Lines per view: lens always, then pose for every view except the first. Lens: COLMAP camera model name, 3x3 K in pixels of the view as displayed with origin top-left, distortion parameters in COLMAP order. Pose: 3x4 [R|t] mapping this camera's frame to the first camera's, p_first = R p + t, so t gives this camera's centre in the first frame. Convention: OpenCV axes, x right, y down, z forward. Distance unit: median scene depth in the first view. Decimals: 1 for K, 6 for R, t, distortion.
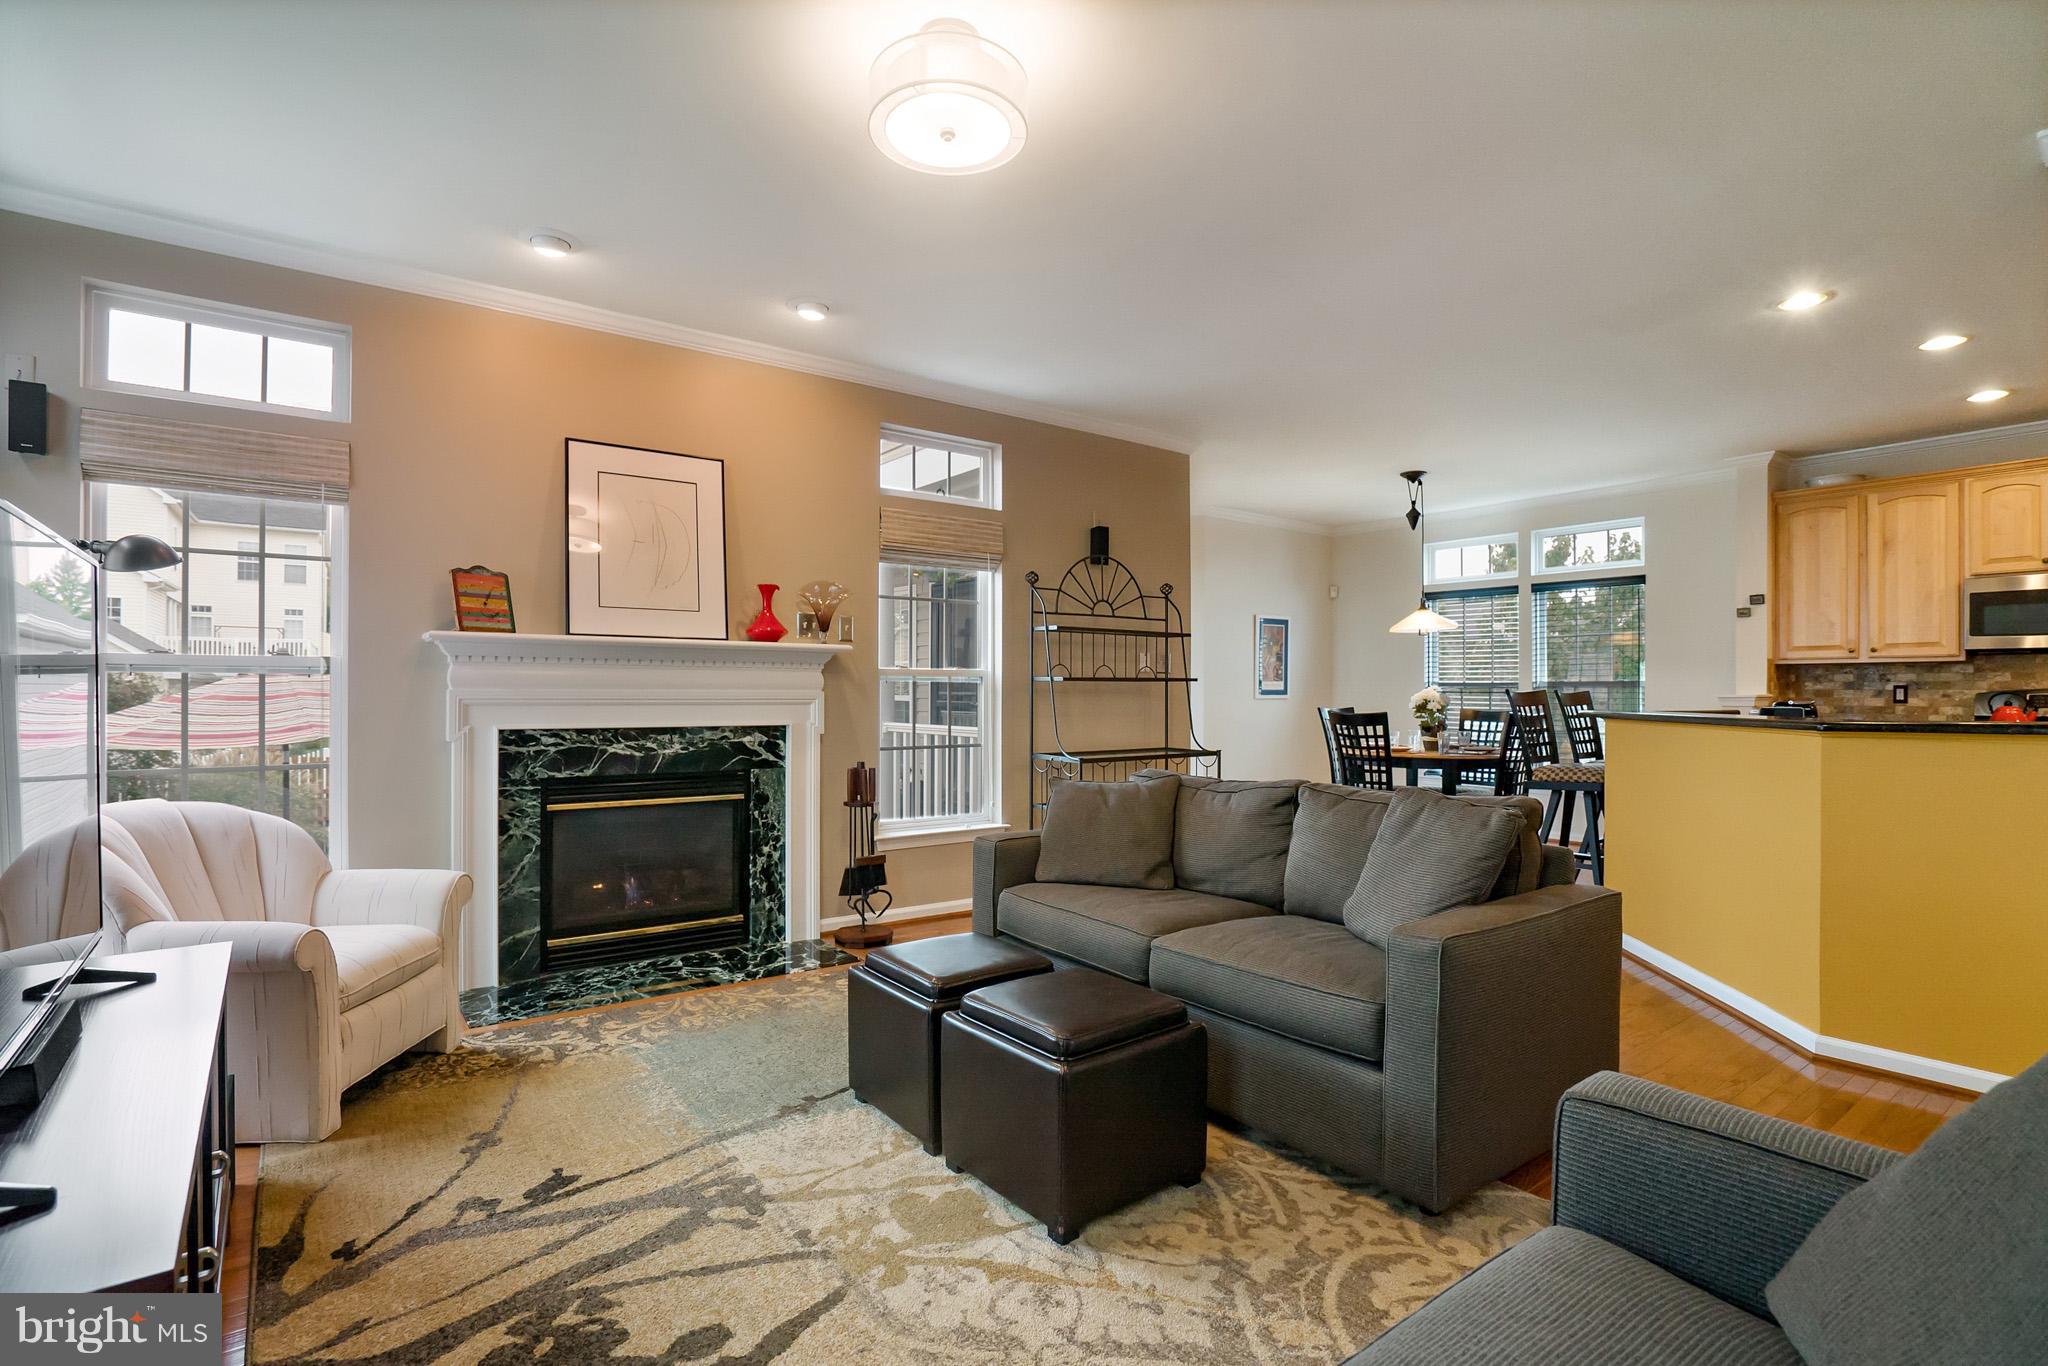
lens RADIAL K [[986.3, 0, 1015.0], [0, 986.3, 695.9], [0, 0, 1]] dist [-0.050726, 0.019444]
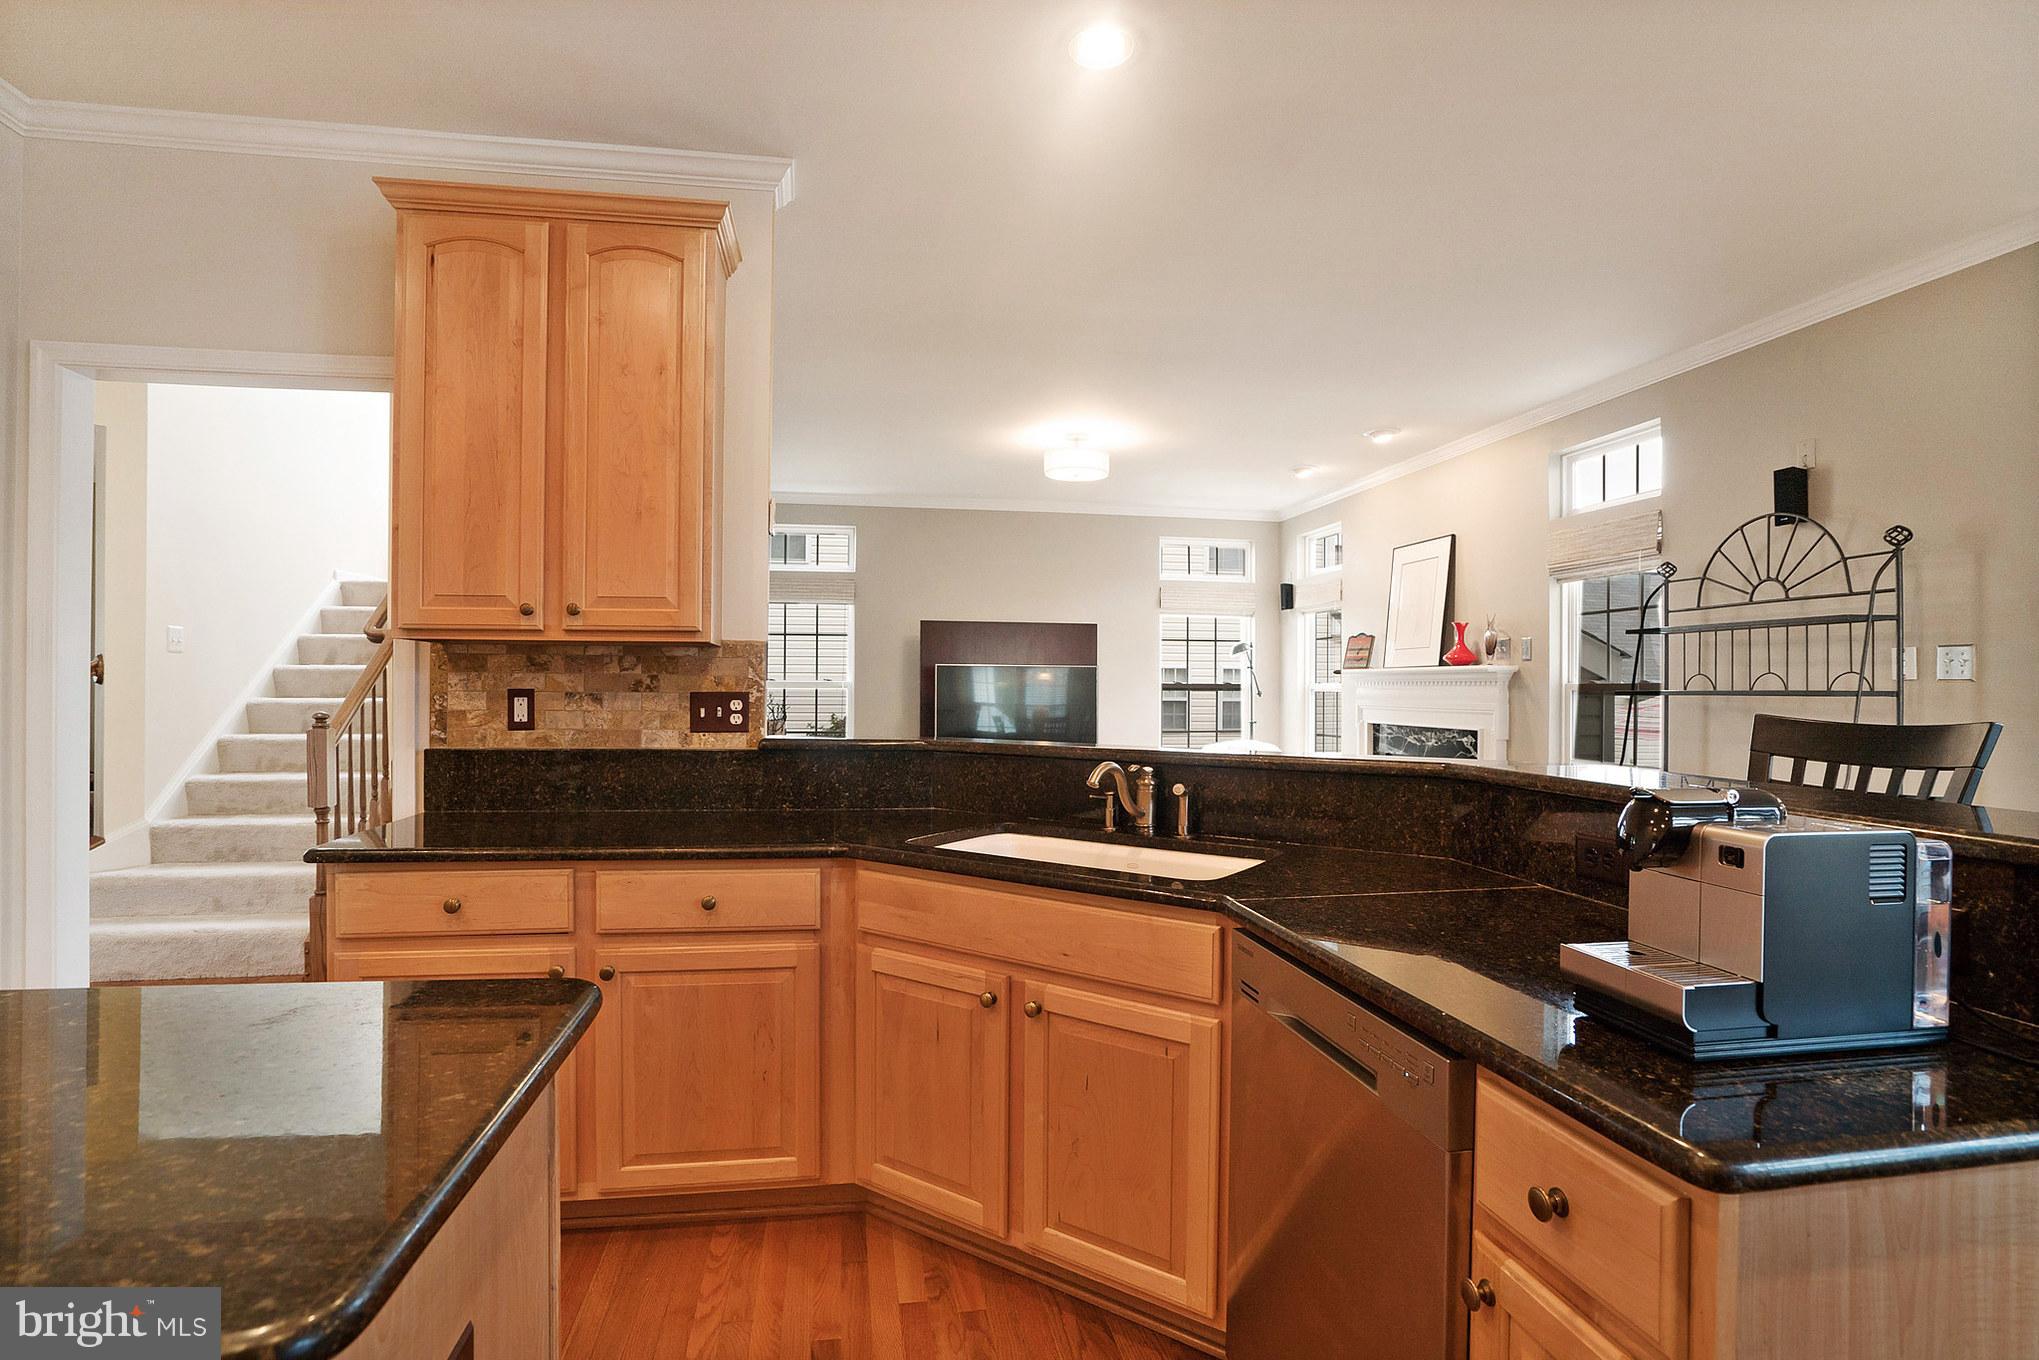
lens RADIAL K [[981.9, 0, 1010.5], [0, 981.9, 692.8], [0, 0, 1]] dist [-0.050726, 0.019444]
pose [[-0.452342, -0.002392, -0.891841, 0.873588], [-0.012017, 0.999922, 0.003413, -0.012122], [0.891764, 0.012261, -0.452335, 0.778735]]
